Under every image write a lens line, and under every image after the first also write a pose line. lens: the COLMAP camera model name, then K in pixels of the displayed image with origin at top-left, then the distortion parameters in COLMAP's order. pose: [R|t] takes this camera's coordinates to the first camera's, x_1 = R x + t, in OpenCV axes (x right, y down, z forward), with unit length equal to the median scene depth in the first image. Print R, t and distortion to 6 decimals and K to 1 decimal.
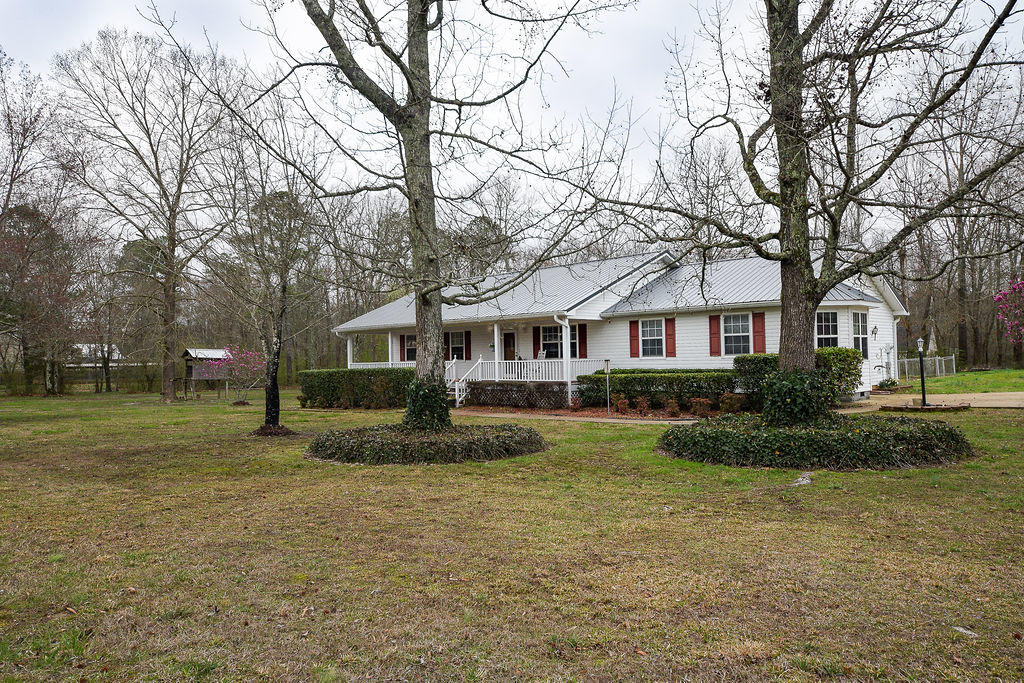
lens RADIAL K [[672.2, 0, 509.4], [0, 672.2, 341.3], [0, 0, 1]] dist [0.013533, -0.002246]
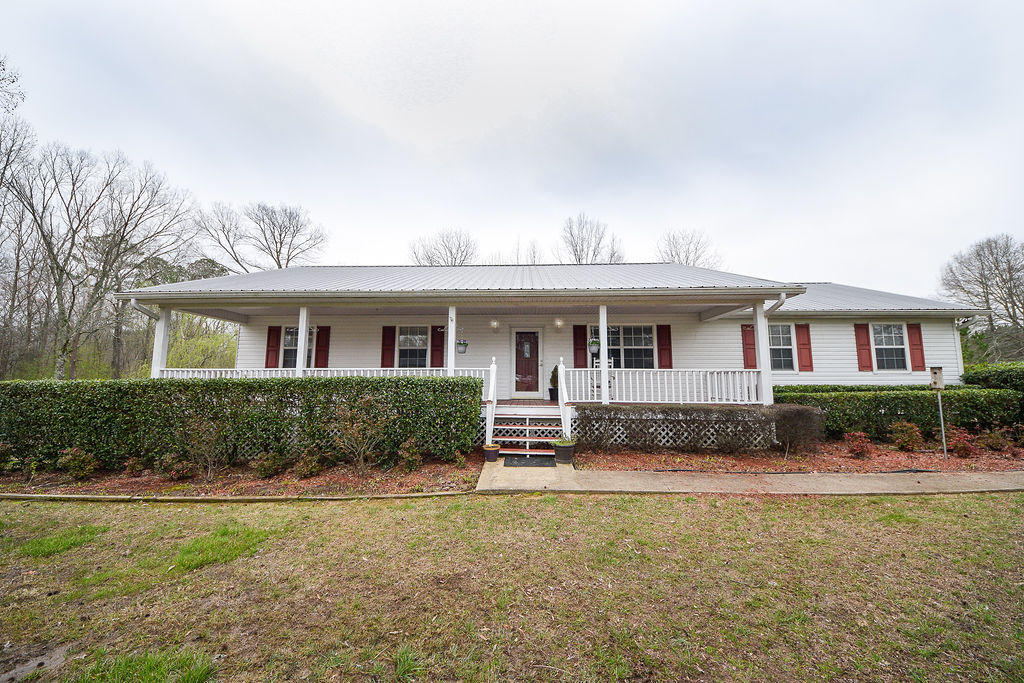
lens RADIAL K [[340.9, 0, 512.0], [0, 340.9, 341.5], [0, 0, 1]] dist [-0.029256, -0.000112]
pose [[0.760112, 0.097083, 0.642499, -0.289282], [-0.036783, 0.993619, -0.106621, 0.043052], [-0.648750, 0.057411, 0.758833, 0.914480]]
